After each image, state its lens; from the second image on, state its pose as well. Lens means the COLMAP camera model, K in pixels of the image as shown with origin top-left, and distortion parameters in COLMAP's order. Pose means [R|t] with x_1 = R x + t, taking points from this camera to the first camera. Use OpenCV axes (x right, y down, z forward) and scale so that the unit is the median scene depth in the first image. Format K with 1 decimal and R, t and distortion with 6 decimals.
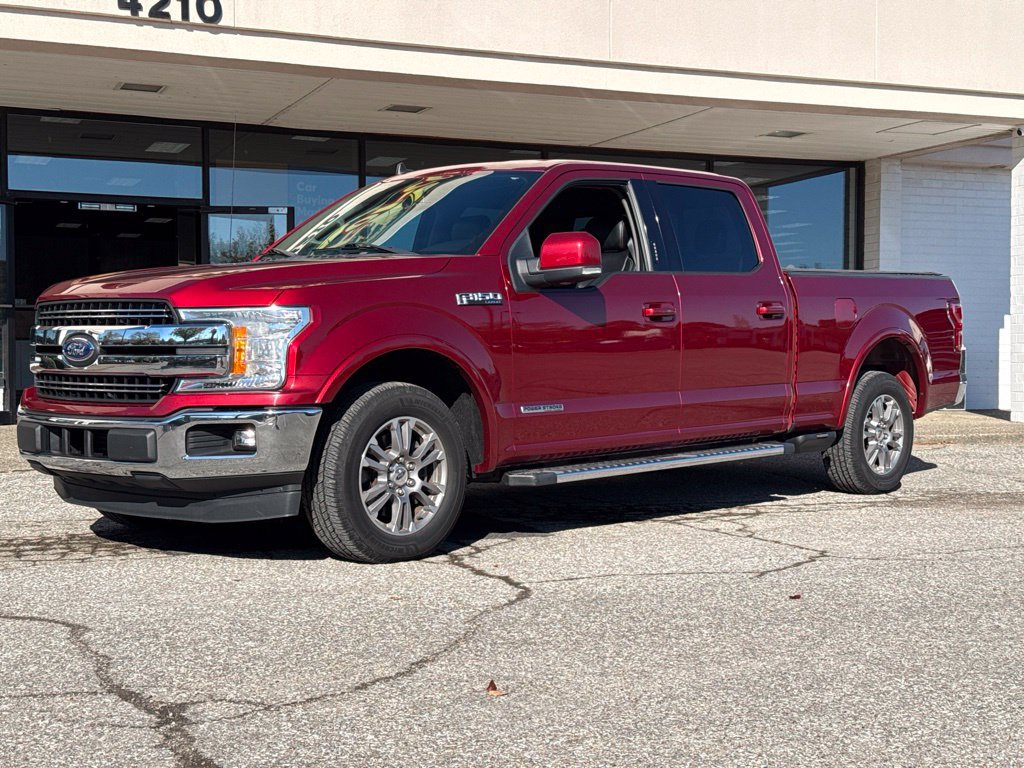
lens RADIAL K [[1431.4, 0, 509.3], [0, 1431.4, 381.3], [0, 0, 1]] dist [0.124946, 0.000000]
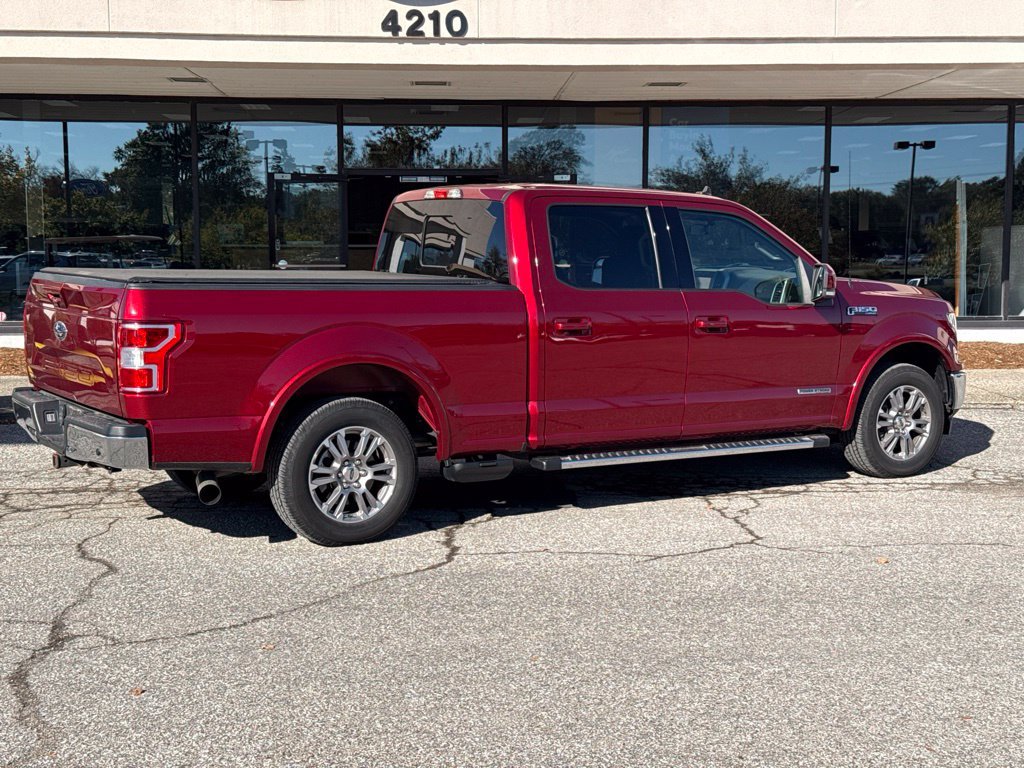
lens RADIAL K [[1431.4, 0, 515.2], [0, 1431.4, 377.4], [0, 0, 1]] dist [0.124946, 0.000000]
pose [[0.941837, 0.029325, -0.334789, 0.423545], [-0.005306, 0.997359, 0.072434, -0.100788], [0.336029, -0.066445, 0.939505, -0.179379]]
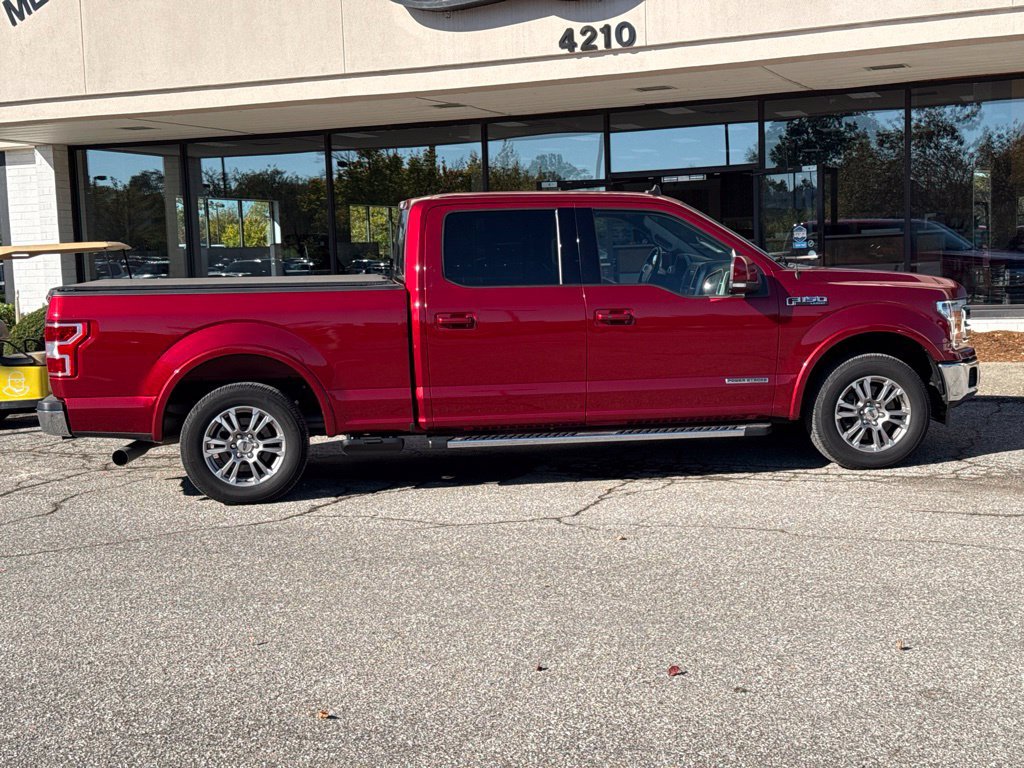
lens RADIAL K [[1431.4, 0, 501.2], [0, 1431.4, 380.0], [0, 0, 1]] dist [0.124946, 0.000000]
pose [[0.698660, 0.036729, -0.714511, 1.098086], [0.023820, 0.996934, 0.074537, -0.100604], [0.715057, -0.069096, 0.695643, 0.072908]]
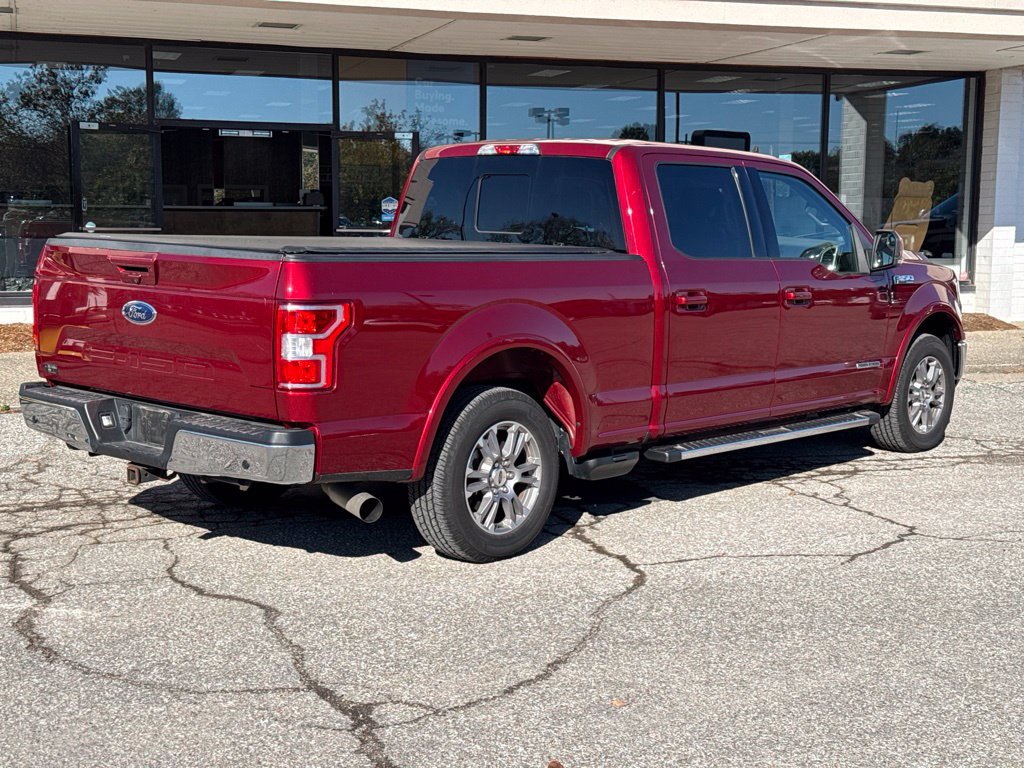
lens RADIAL K [[1431.4, 0, 509.0], [0, 1431.4, 381.9], [0, 0, 1]] dist [0.124946, 0.000000]
pose [[0.997091, 0.014198, -0.074887, -0.008554], [-0.006764, 0.995104, 0.098603, -0.100824], [0.075921, -0.097809, 0.992305, -0.112413]]
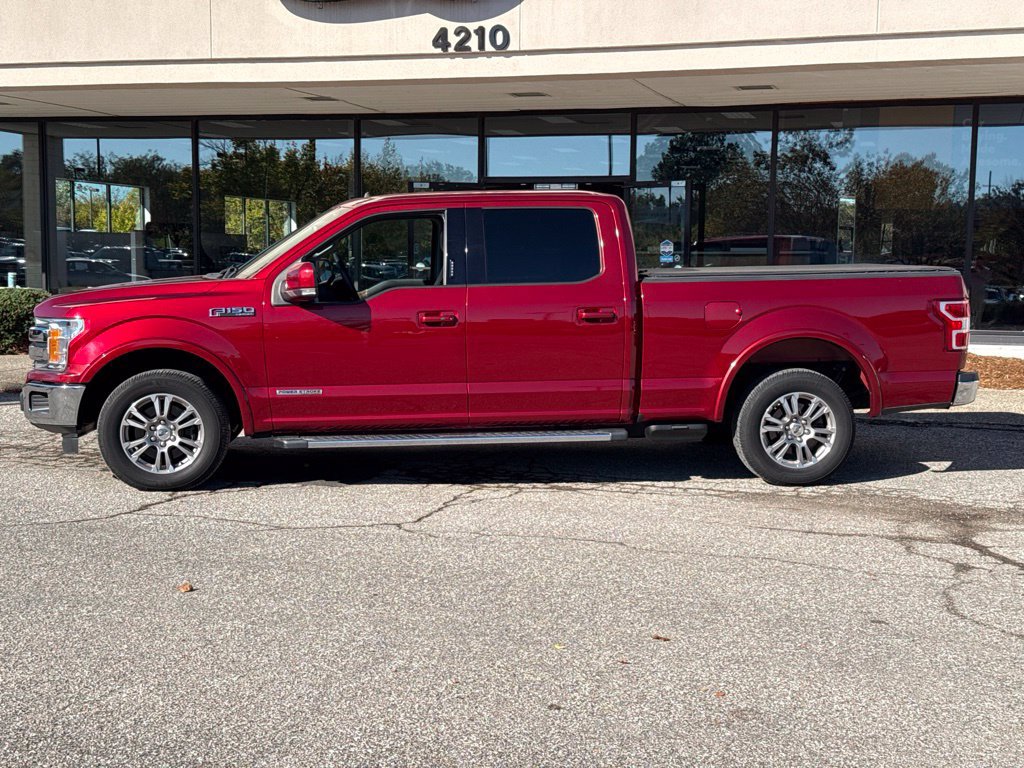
lens RADIAL K [[1431.4, 0, 504.6], [0, 1431.4, 385.7], [0, 0, 1]] dist [0.124946, 0.000000]
pose [[0.755600, 0.067550, -0.651541, 1.101238], [-0.023341, 0.996813, 0.076279, -0.099083], [0.654618, -0.042429, 0.754768, 0.112411]]
